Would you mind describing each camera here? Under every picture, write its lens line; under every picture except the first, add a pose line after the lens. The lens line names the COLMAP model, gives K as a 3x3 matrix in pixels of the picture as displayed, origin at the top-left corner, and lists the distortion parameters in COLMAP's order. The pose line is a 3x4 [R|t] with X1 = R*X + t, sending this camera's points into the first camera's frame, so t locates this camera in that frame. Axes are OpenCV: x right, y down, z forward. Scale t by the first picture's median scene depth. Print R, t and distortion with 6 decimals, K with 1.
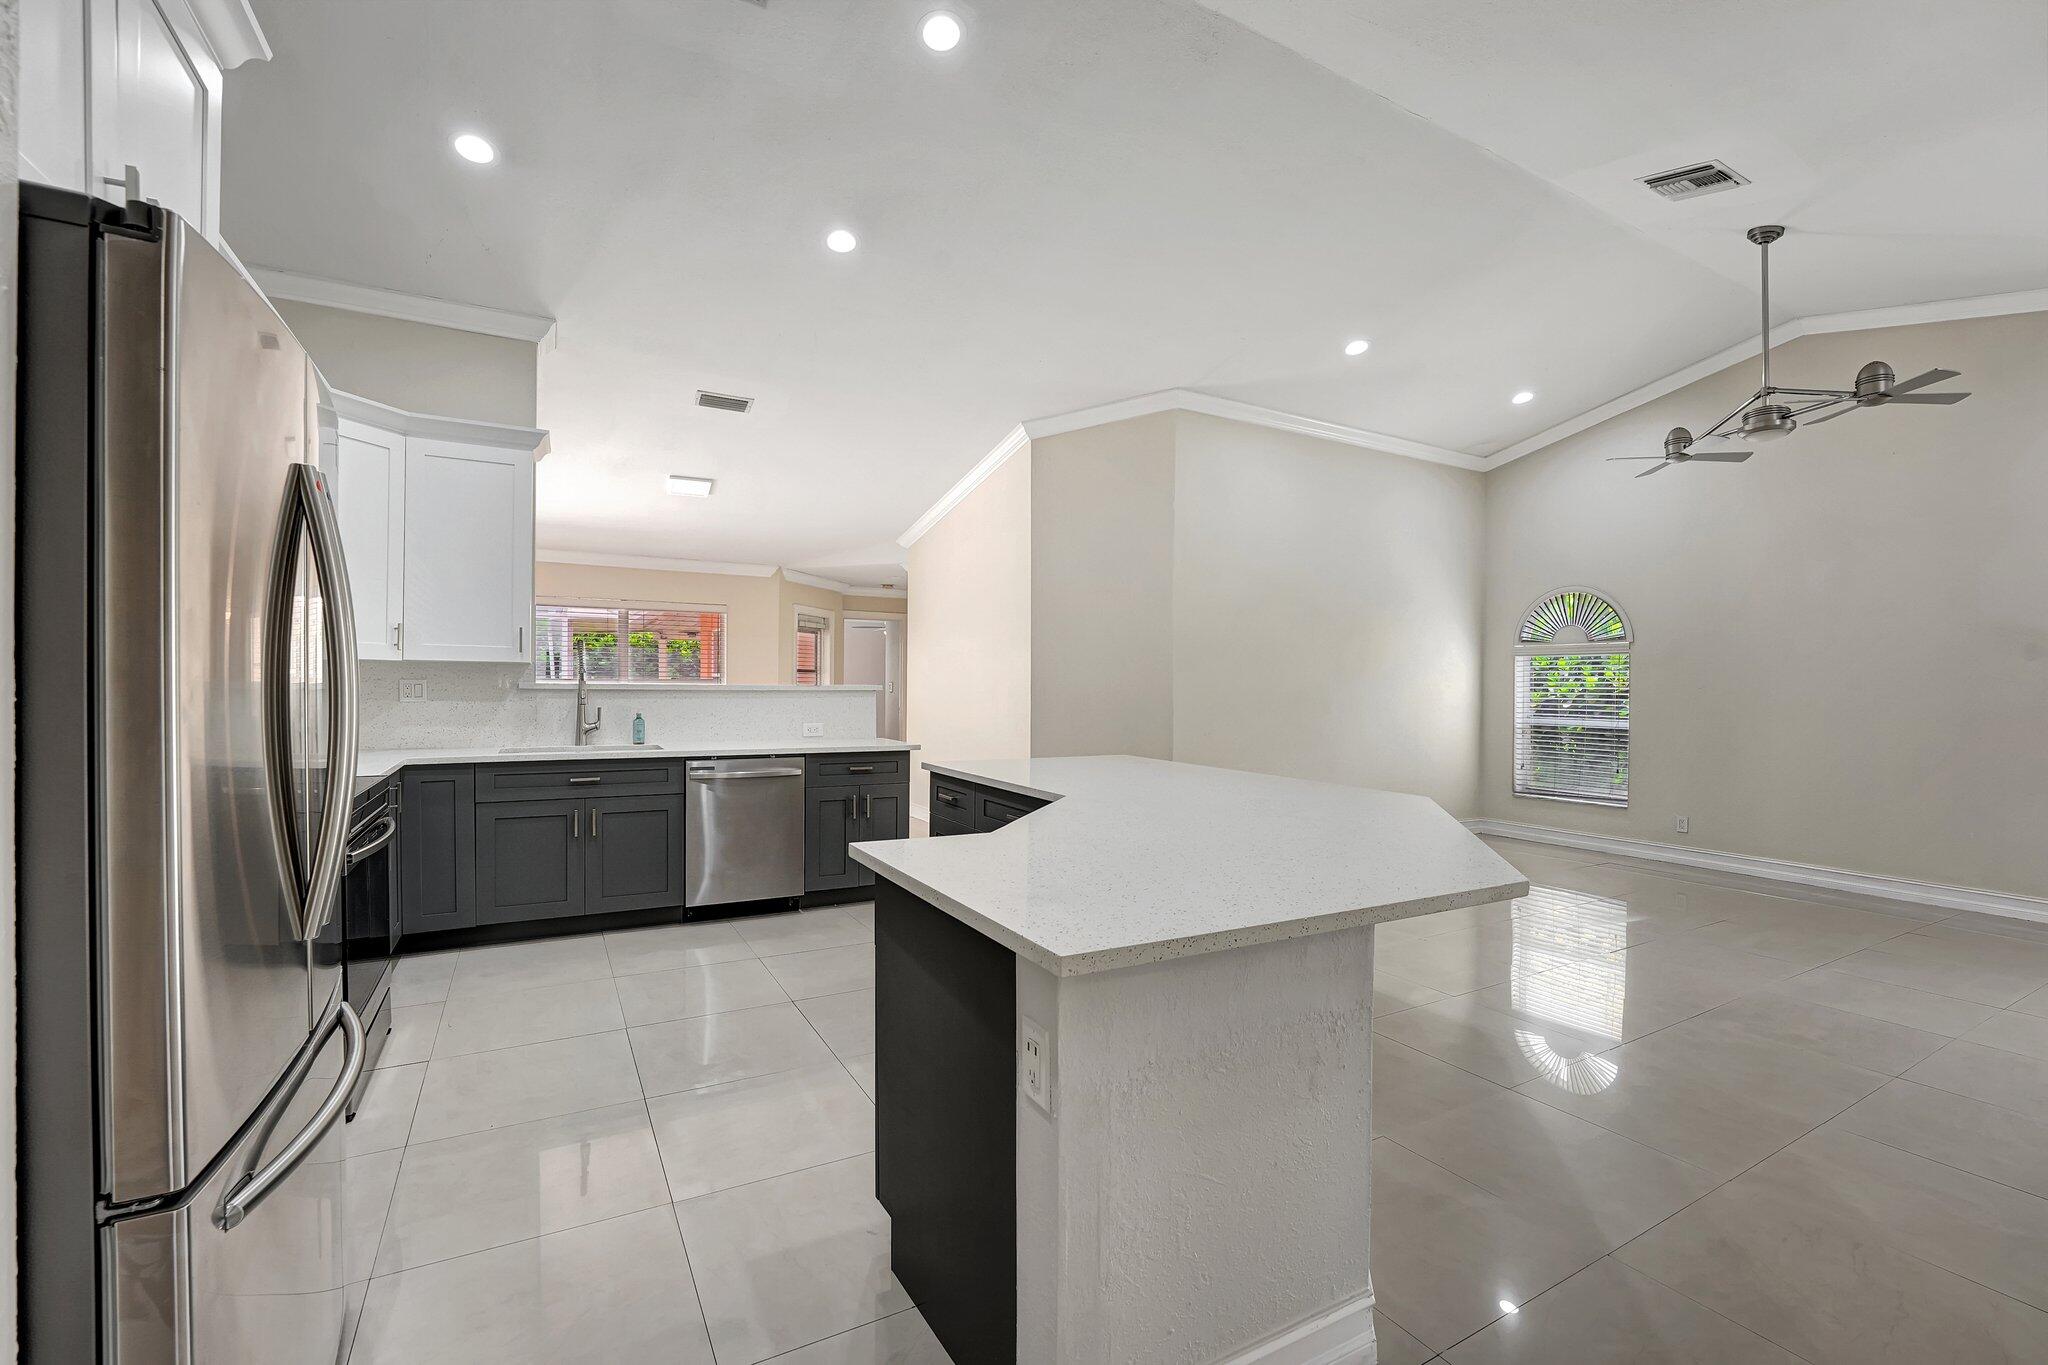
lens RADIAL K [[890.6, 0, 1028.4], [0, 890.6, 690.6], [0, 0, 1]] dist [-0.009745, 0.000734]
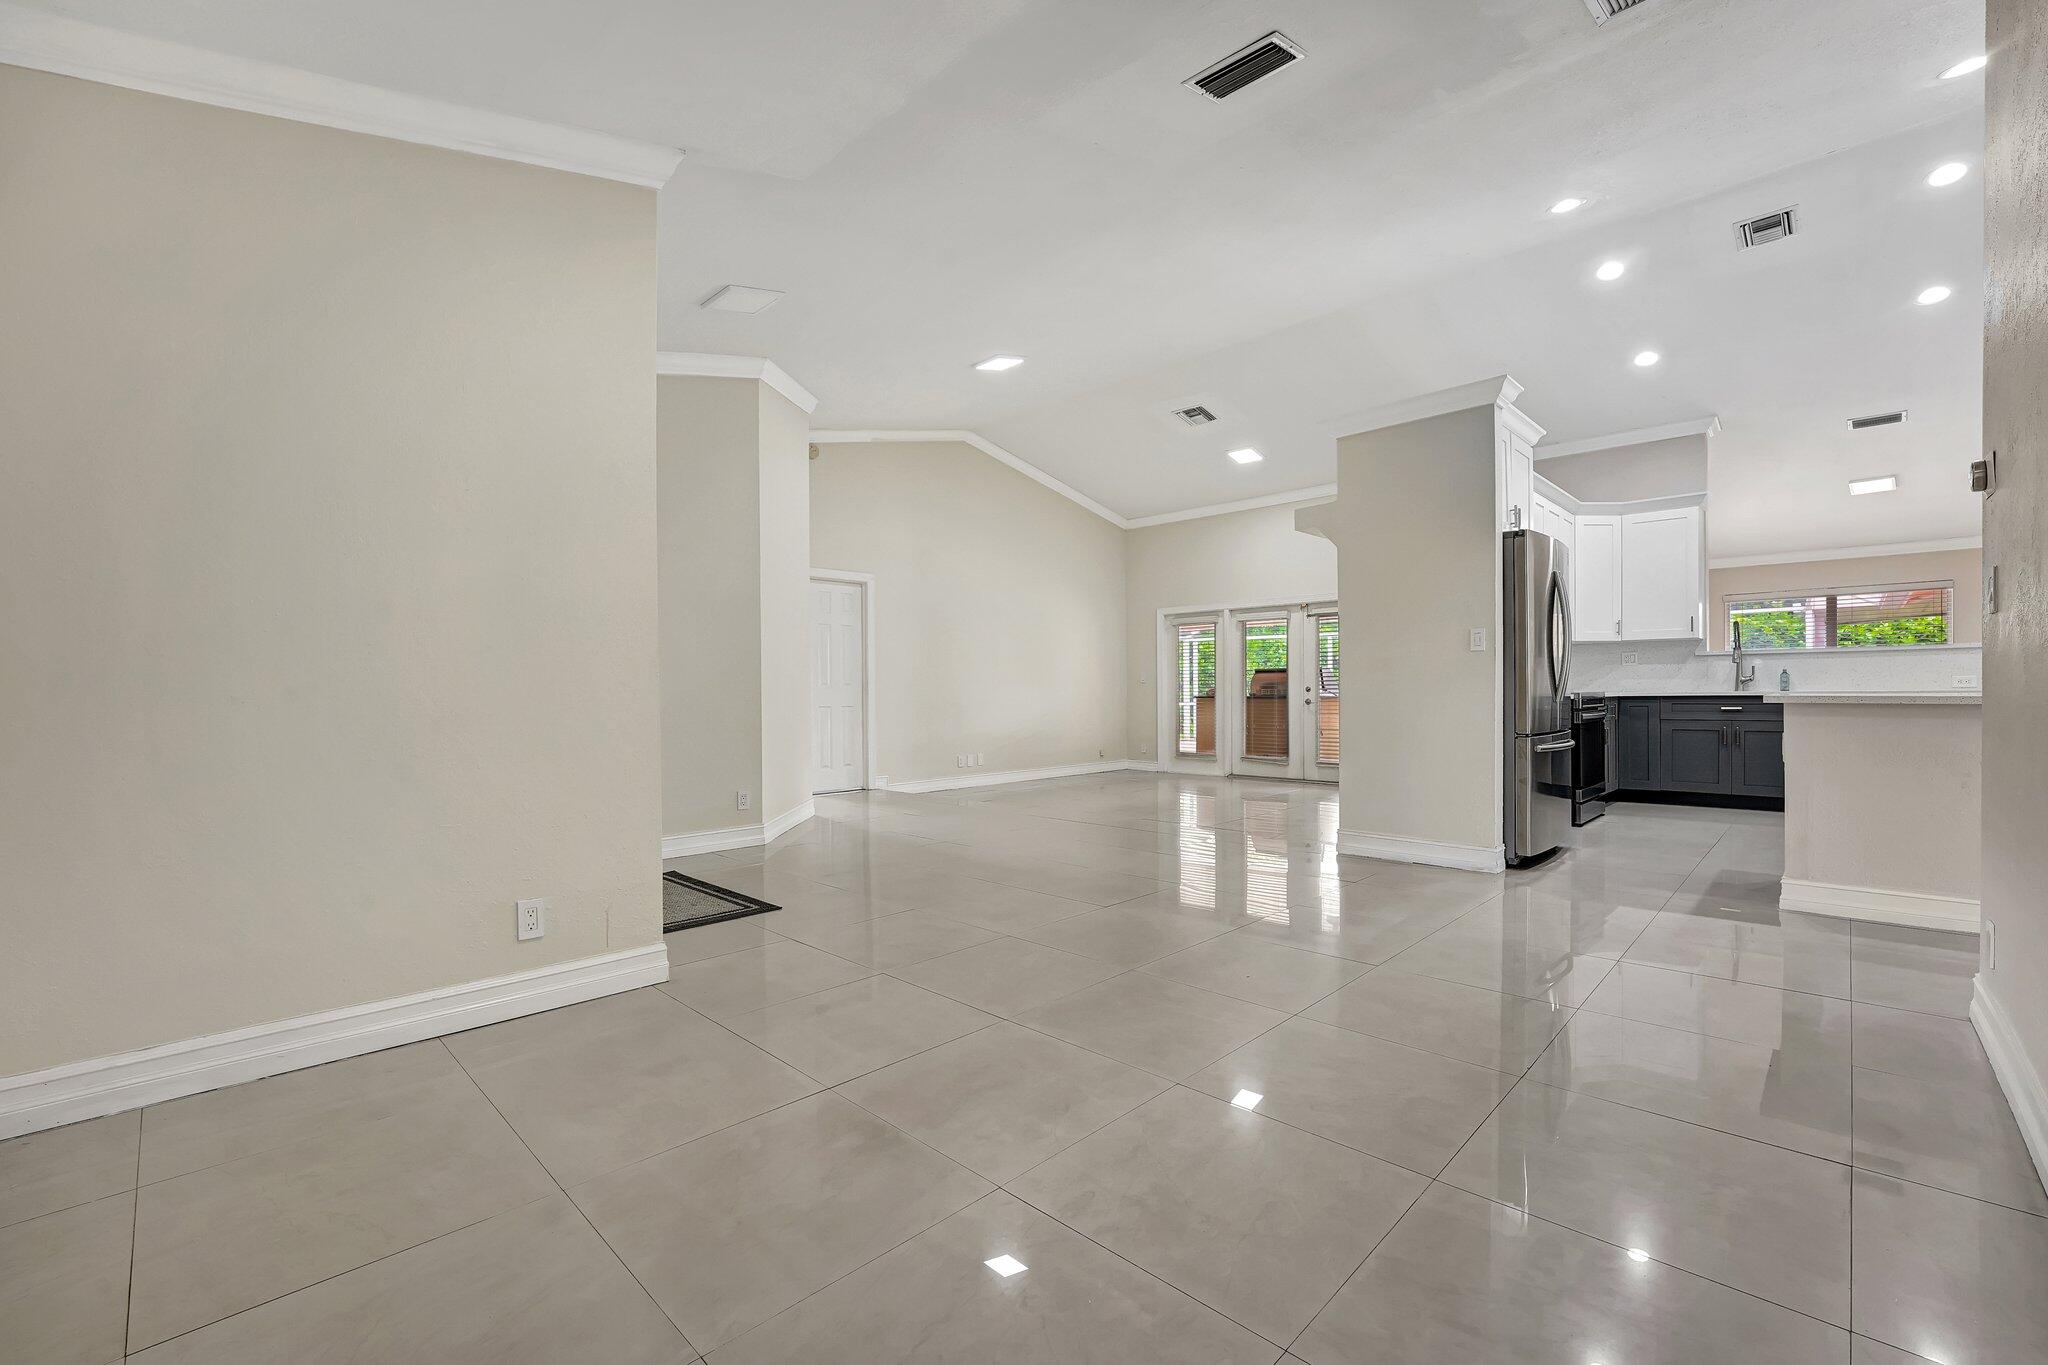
lens RADIAL K [[851.6, 0, 1024.8], [0, 851.6, 687.2], [0, 0, 1]] dist [0.000075, -0.000121]
pose [[0.284712, 0.002324, -0.958610, 0.575866], [0.016244, 0.999842, 0.007248, 0.025831], [0.958475, -0.017636, 0.284629, -0.623458]]
